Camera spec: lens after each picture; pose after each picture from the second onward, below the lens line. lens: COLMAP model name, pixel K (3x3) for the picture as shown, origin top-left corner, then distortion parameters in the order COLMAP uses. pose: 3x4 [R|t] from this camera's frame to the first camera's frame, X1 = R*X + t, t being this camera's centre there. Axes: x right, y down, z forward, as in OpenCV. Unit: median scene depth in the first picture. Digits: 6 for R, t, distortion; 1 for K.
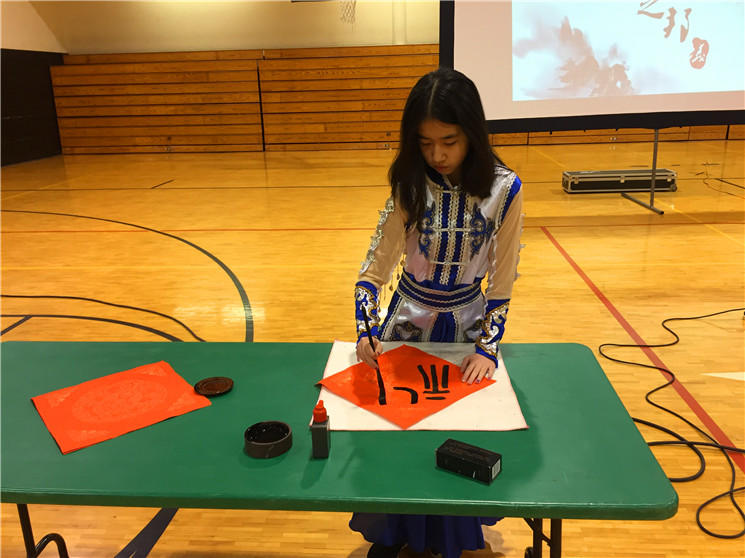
lens RADIAL K [[636.1, 0, 372.5], [0, 636.1, 279.0], [0, 0, 1]] dist [0.086091, -0.109190]
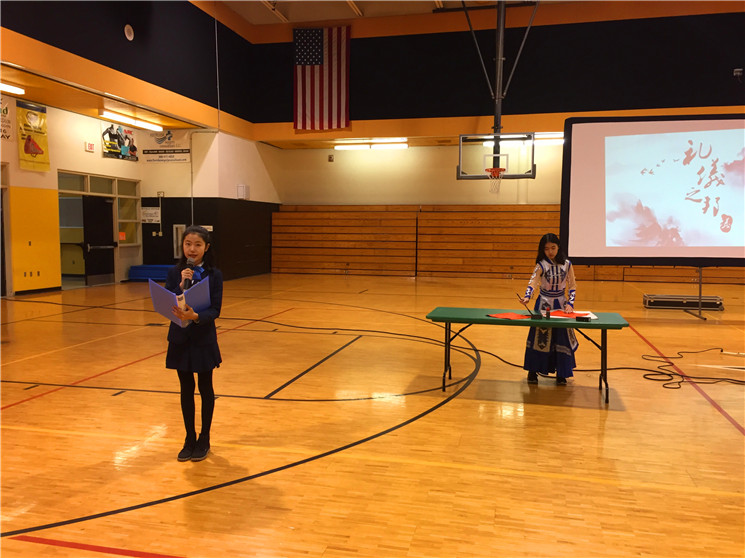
lens RADIAL K [[636.1, 0, 372.5], [0, 636.1, 279.0], [0, 0, 1]] dist [0.086091, -0.109190]
pose [[0.986606, 0.048240, -0.155826, -0.052533], [-0.080073, 0.975484, -0.204988, 0.089248], [0.142117, 0.214720, 0.966280, -0.310023]]
